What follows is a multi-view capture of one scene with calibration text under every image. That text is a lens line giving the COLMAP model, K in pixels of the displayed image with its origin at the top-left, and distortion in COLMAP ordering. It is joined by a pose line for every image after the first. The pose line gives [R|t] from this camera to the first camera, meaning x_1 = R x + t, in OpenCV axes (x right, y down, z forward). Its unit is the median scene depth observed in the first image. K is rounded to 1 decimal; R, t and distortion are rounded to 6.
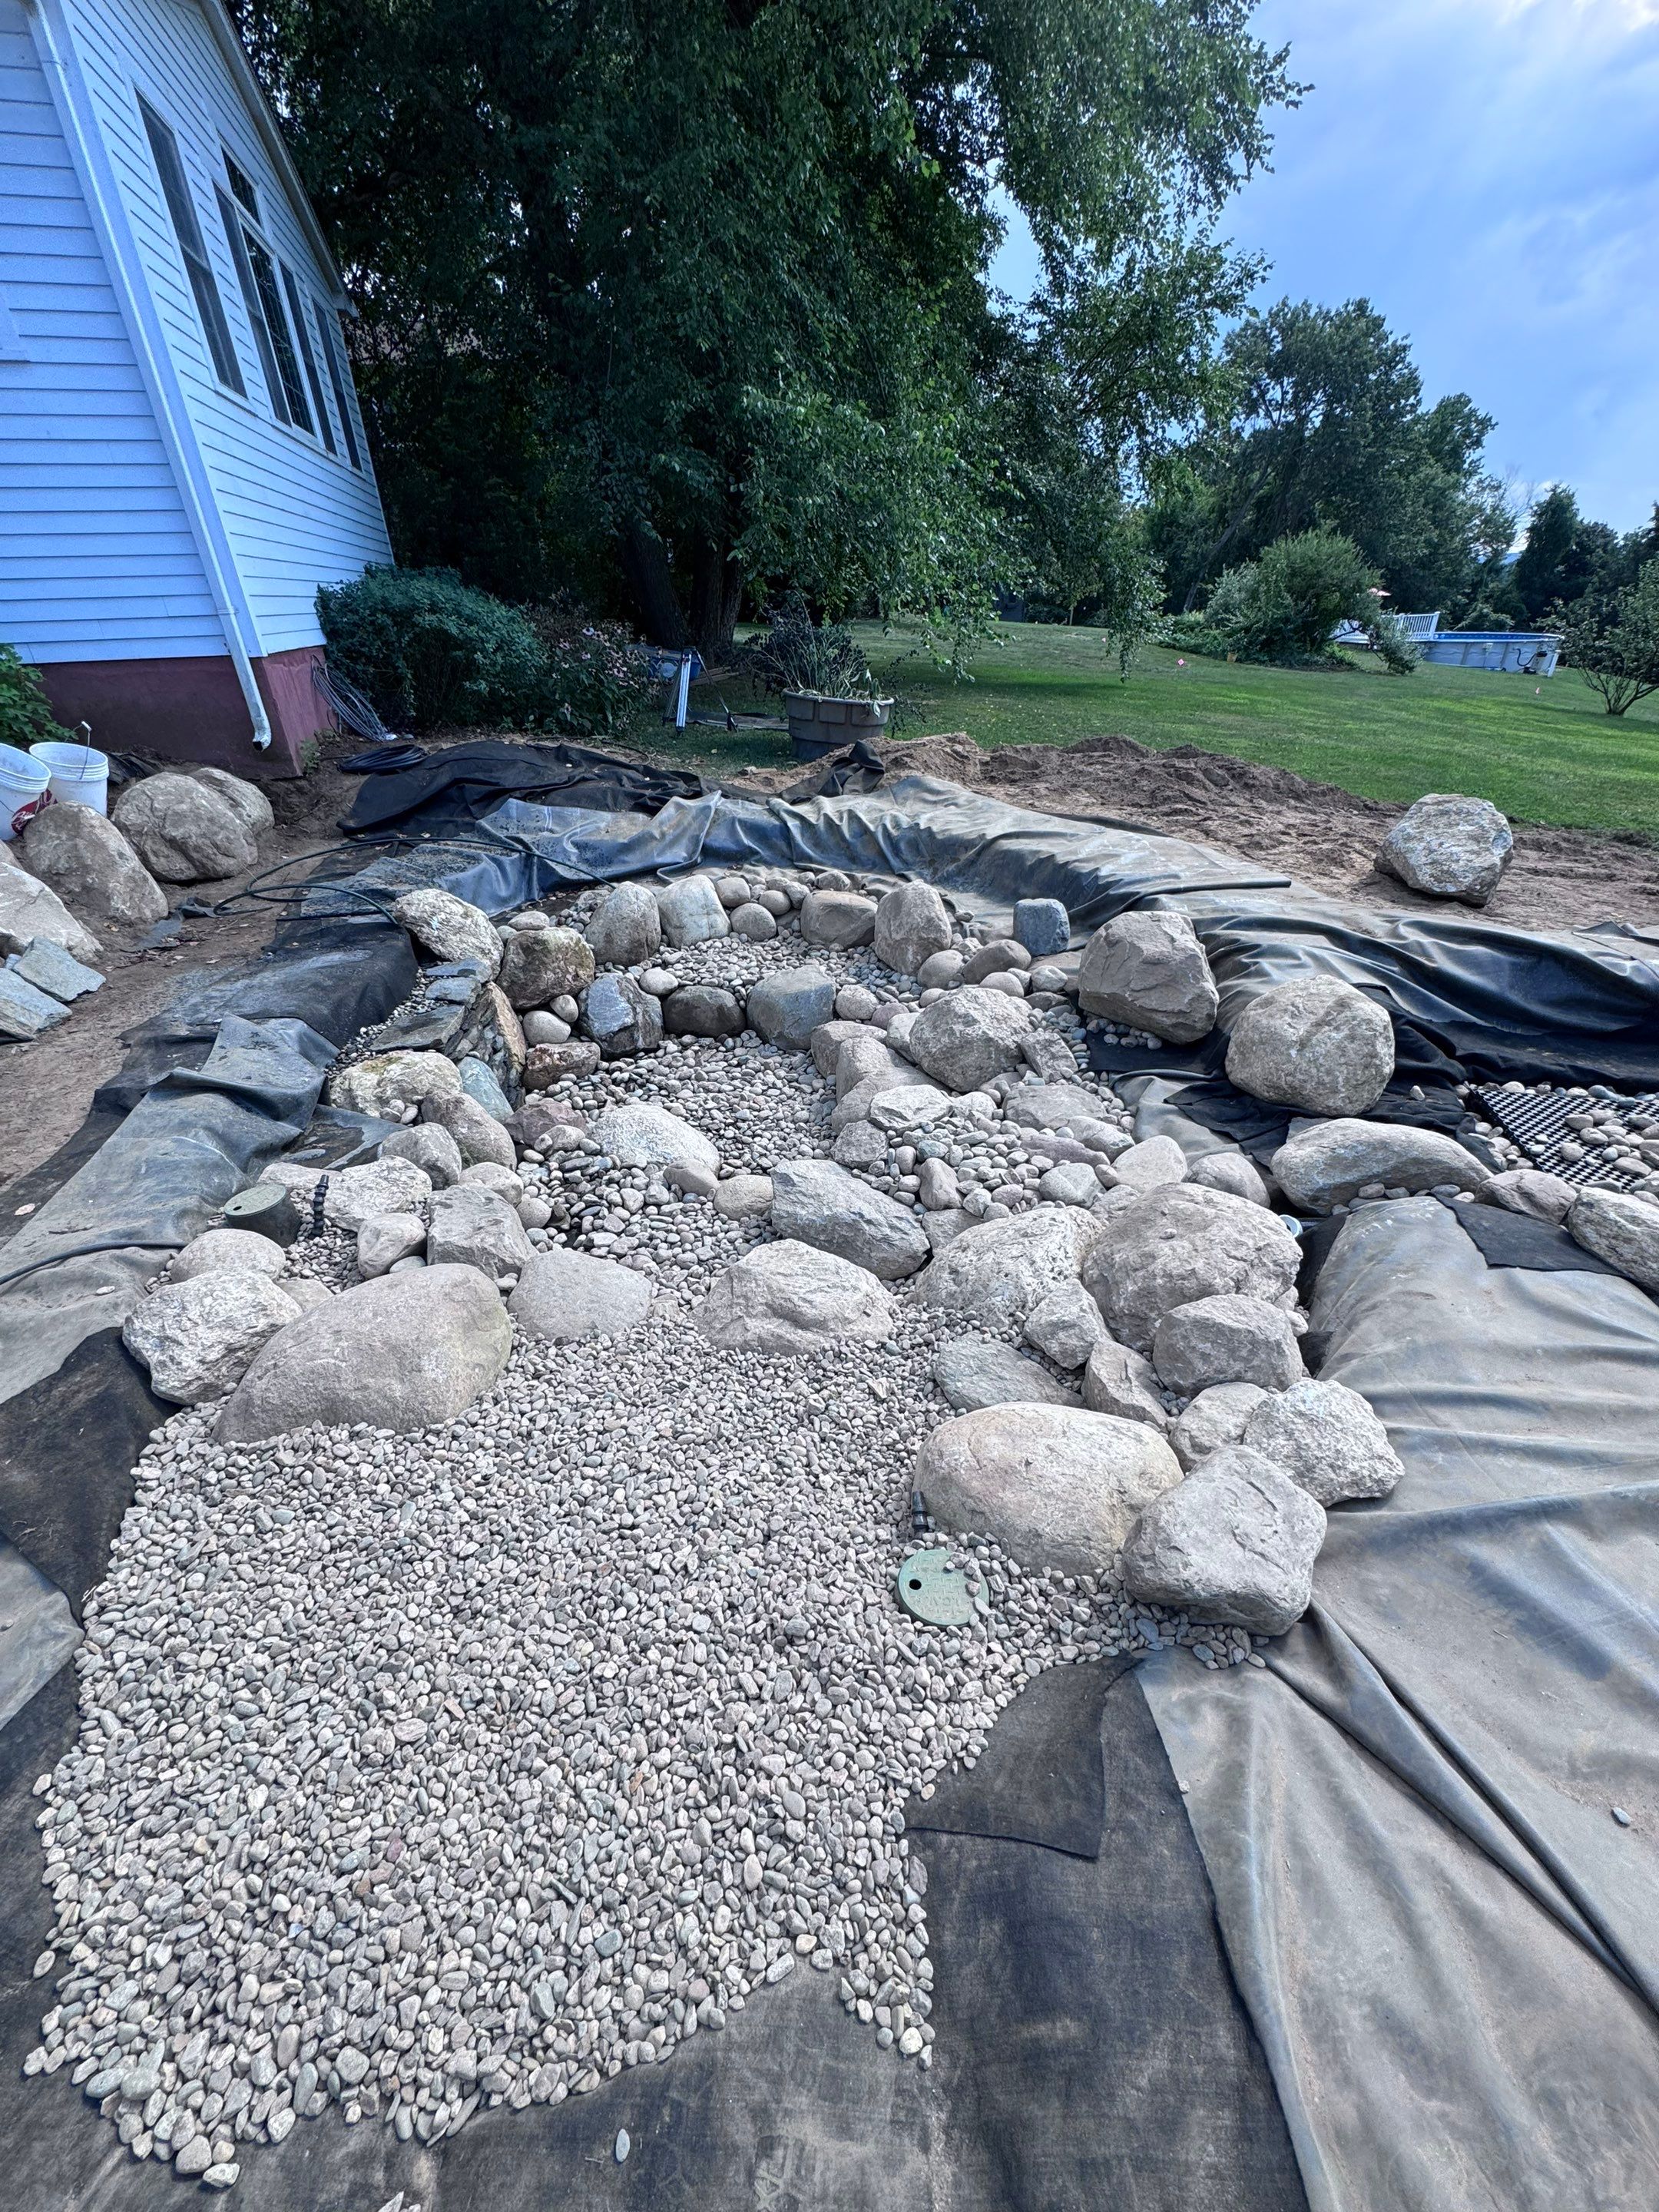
lens RADIAL K [[869.0, 0, 818.5], [0, 869.0, 1102.2], [0, 0, 1]] dist [-0.000858, 0.000740]
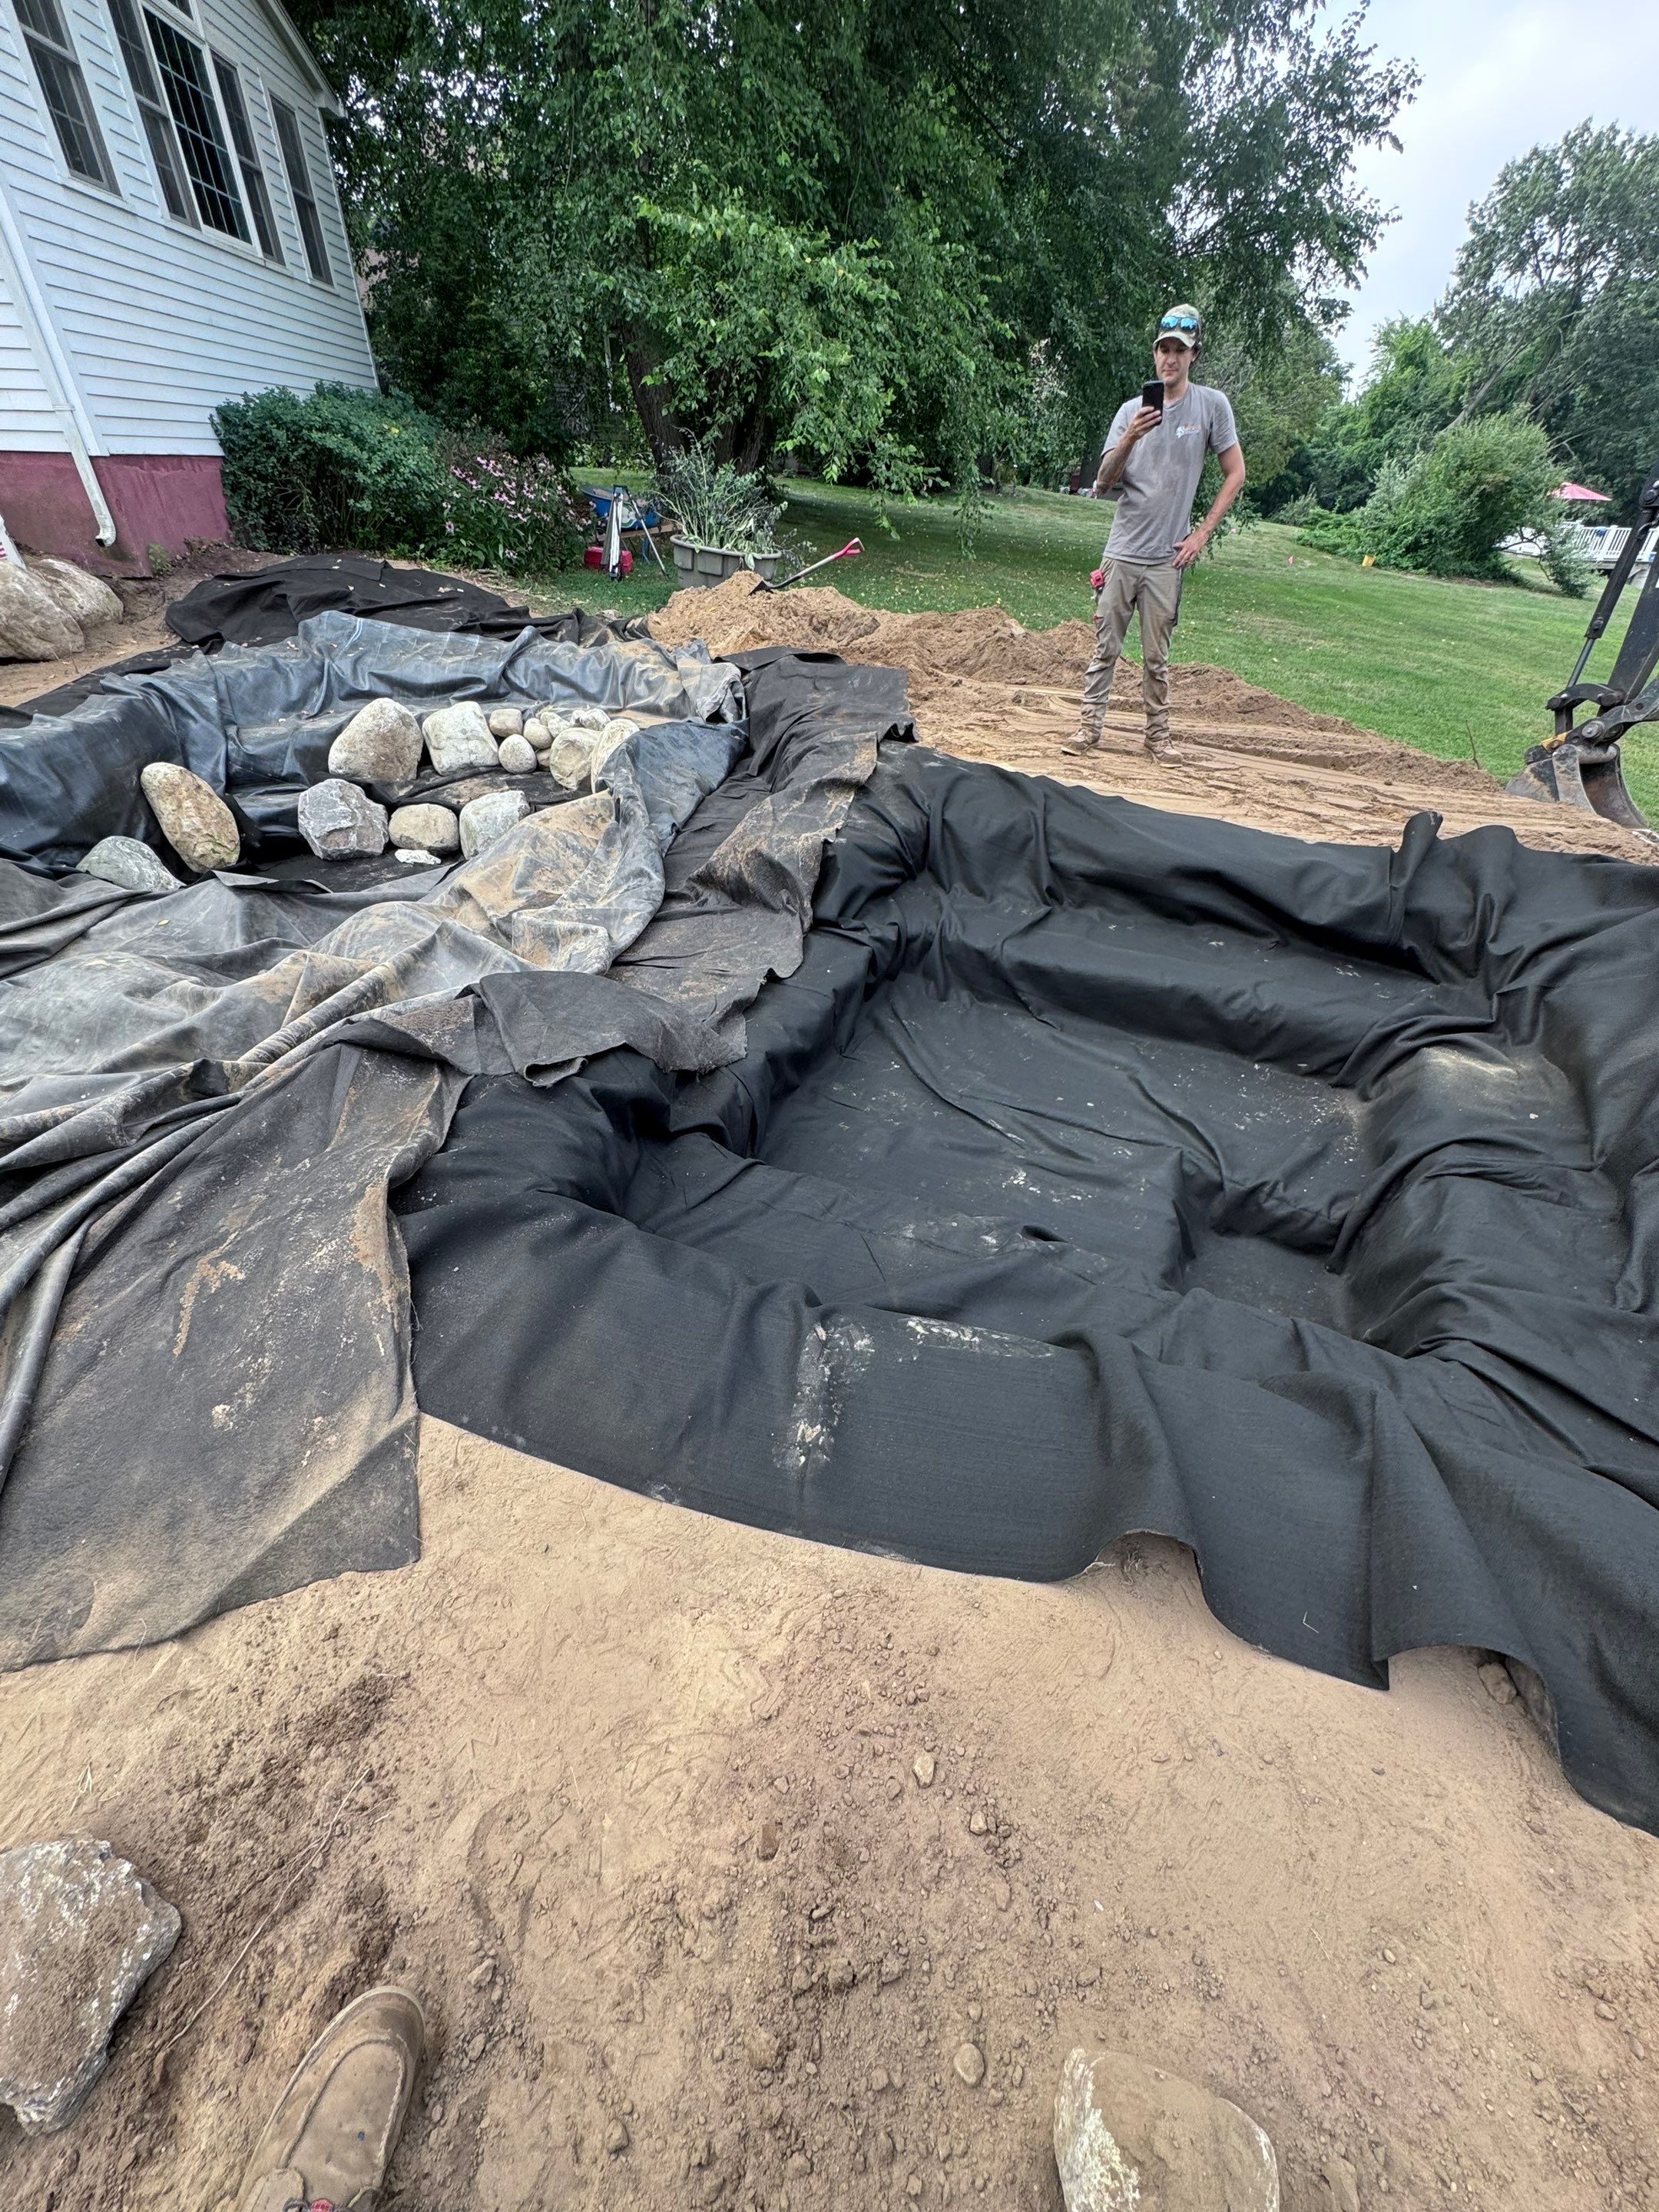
lens RADIAL K [[869.0, 0, 810.3], [0, 869.0, 1089.4], [0, 0, 1]] dist [-0.000858, 0.000740]
pose [[0.983553, 0.143382, -0.109841, 0.158857], [-0.131846, 0.985591, 0.105956, 0.012206], [0.123450, -0.089732, 0.988286, -0.011696]]
